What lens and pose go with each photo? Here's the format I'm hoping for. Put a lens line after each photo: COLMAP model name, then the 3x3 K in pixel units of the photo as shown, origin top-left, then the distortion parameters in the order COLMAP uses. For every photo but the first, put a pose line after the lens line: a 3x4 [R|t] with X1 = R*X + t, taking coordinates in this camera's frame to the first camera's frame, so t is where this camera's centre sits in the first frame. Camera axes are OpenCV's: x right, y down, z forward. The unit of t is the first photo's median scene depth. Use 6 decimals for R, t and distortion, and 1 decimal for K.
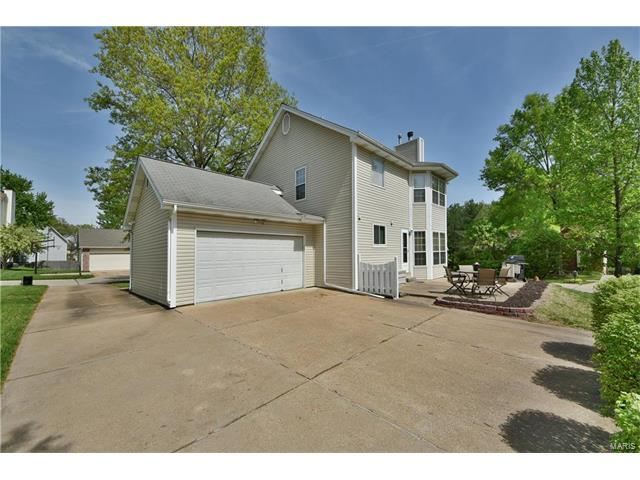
lens RADIAL K [[262.4, 0, 342.0], [0, 262.4, 250.7], [0, 0, 1]] dist [-0.000063, -0.000170]
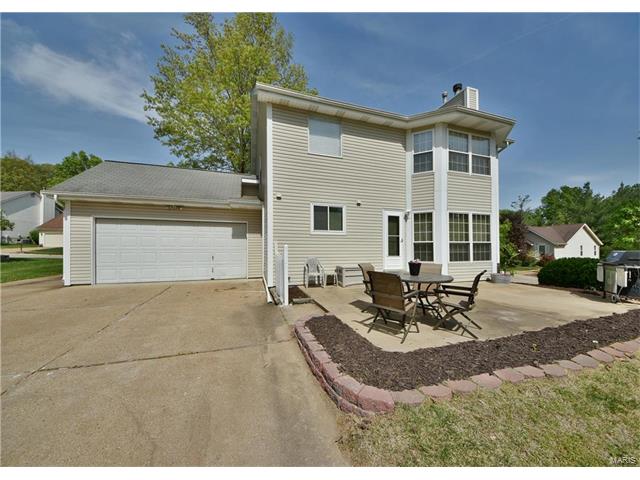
lens RADIAL K [[225.7, 0, 353.7], [0, 225.7, 248.1], [0, 0, 1]] dist [-0.001668, -0.000288]
pose [[0.866598, 0.018019, -0.498681, 0.650253], [-0.009640, 0.999766, 0.019374, 0.016146], [0.498913, -0.011982, 0.866569, 0.558129]]
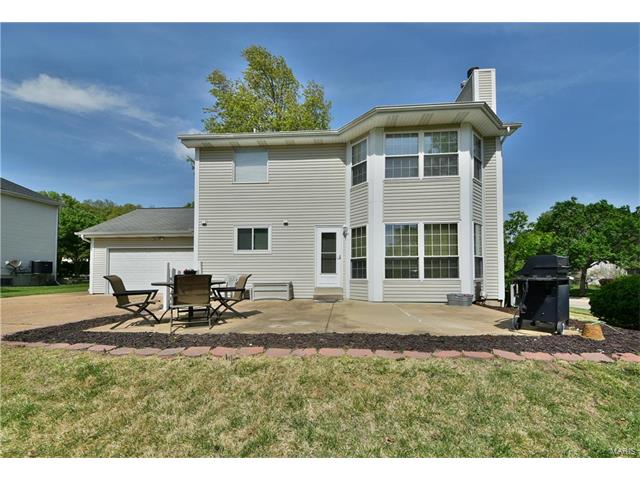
lens RADIAL K [[250.3, 0, 386.1], [0, 250.3, 263.5], [0, 0, 1]] dist [0.019076, -0.000019]
pose [[0.635564, -0.022704, -0.771715, 1.225696], [0.012298, 0.999738, -0.019284, 0.045932], [0.771950, 0.002765, 0.635677, 0.965328]]
